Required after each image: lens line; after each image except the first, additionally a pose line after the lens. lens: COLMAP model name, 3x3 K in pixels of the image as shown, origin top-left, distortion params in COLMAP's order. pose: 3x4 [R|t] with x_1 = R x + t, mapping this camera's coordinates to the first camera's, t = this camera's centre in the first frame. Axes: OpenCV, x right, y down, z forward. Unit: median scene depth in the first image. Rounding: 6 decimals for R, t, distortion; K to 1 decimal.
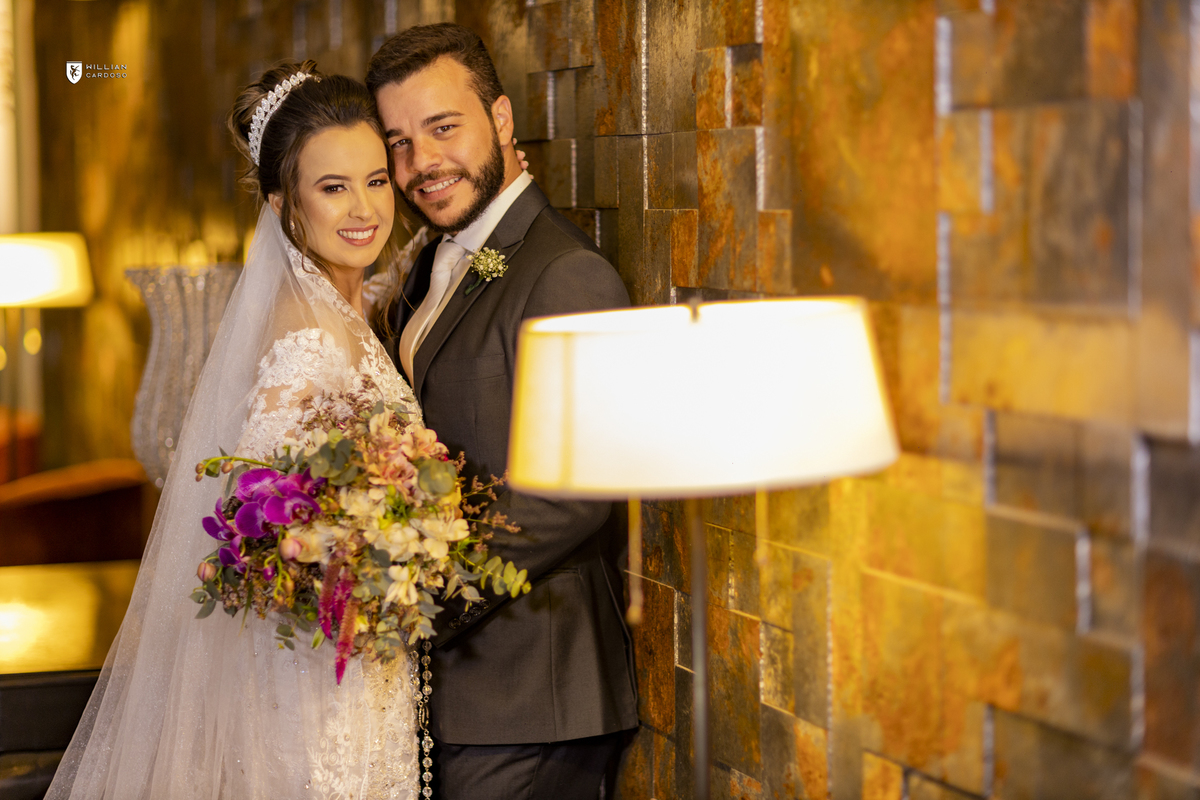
lens RADIAL K [[2852.9, 0, 598.6], [0, 2852.9, 400.2], [0, 0, 1]] dist [0.033825, 0.516082]
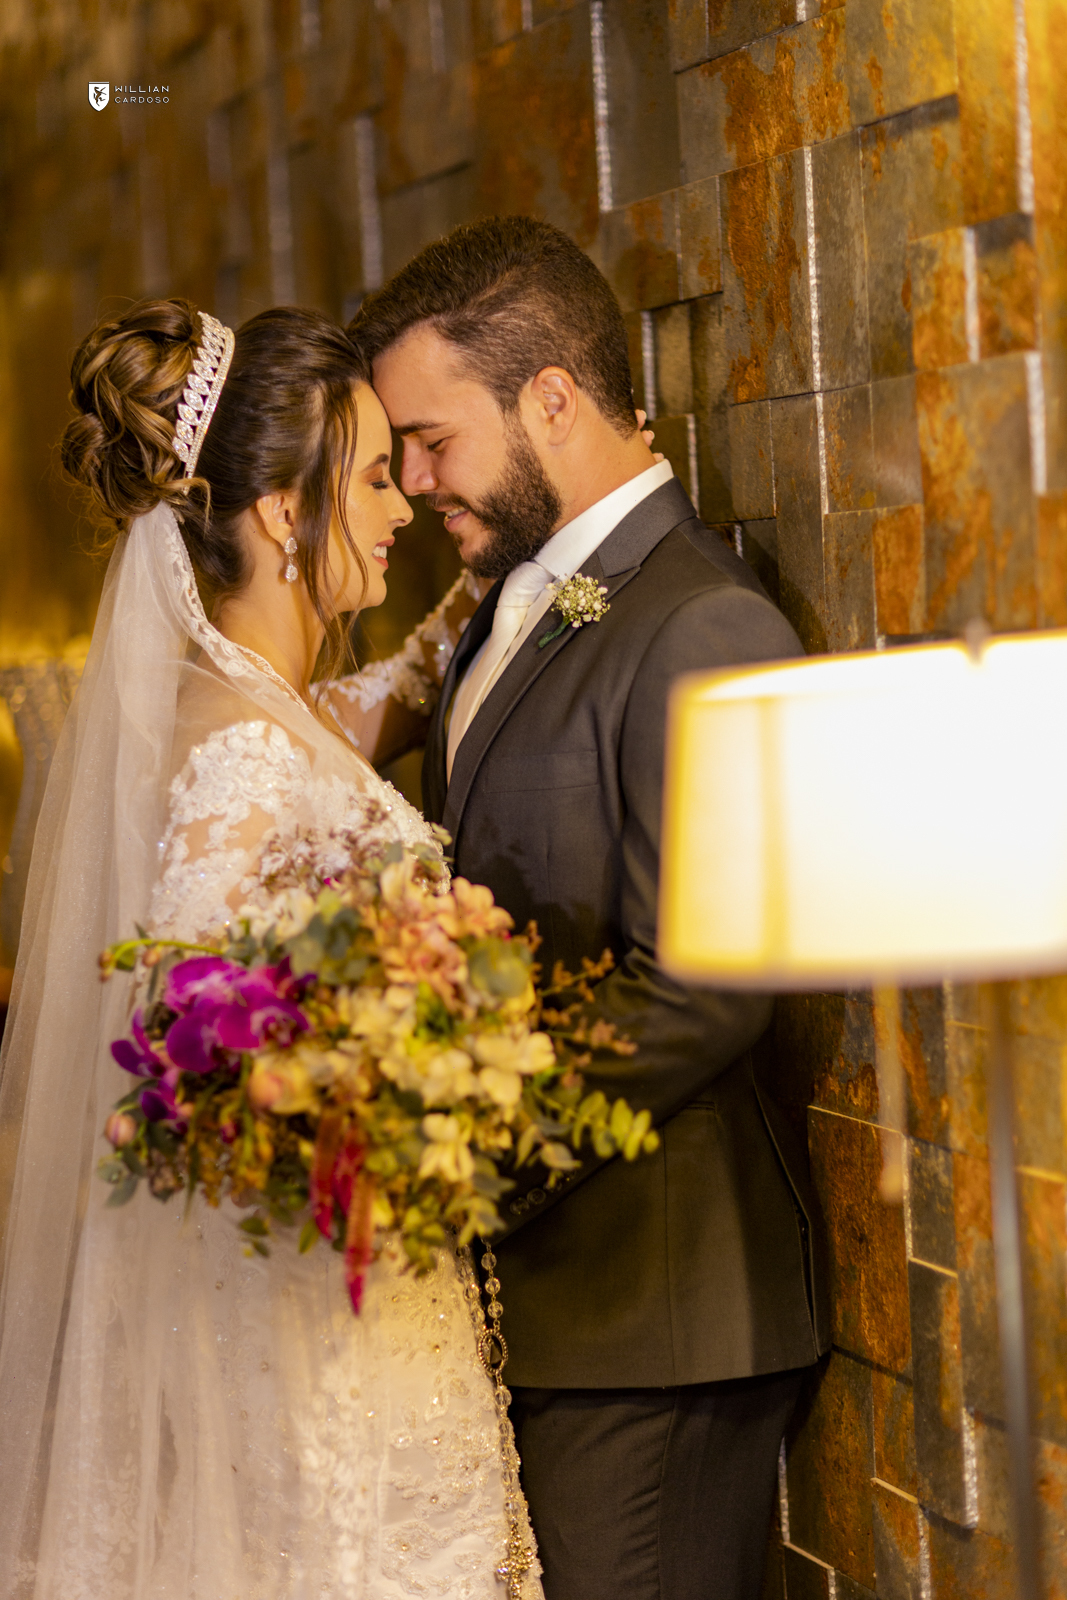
lens RADIAL K [[3819.6, 0, 533.5], [0, 3819.6, 800.0], [0, 0, 1]] dist [0.037300, 0.928608]
pose [[0.999166, -0.031610, -0.025831, -0.028218], [0.031123, 0.999334, -0.019054, 0.008040], [0.026416, 0.018235, 0.999485, 0.201116]]
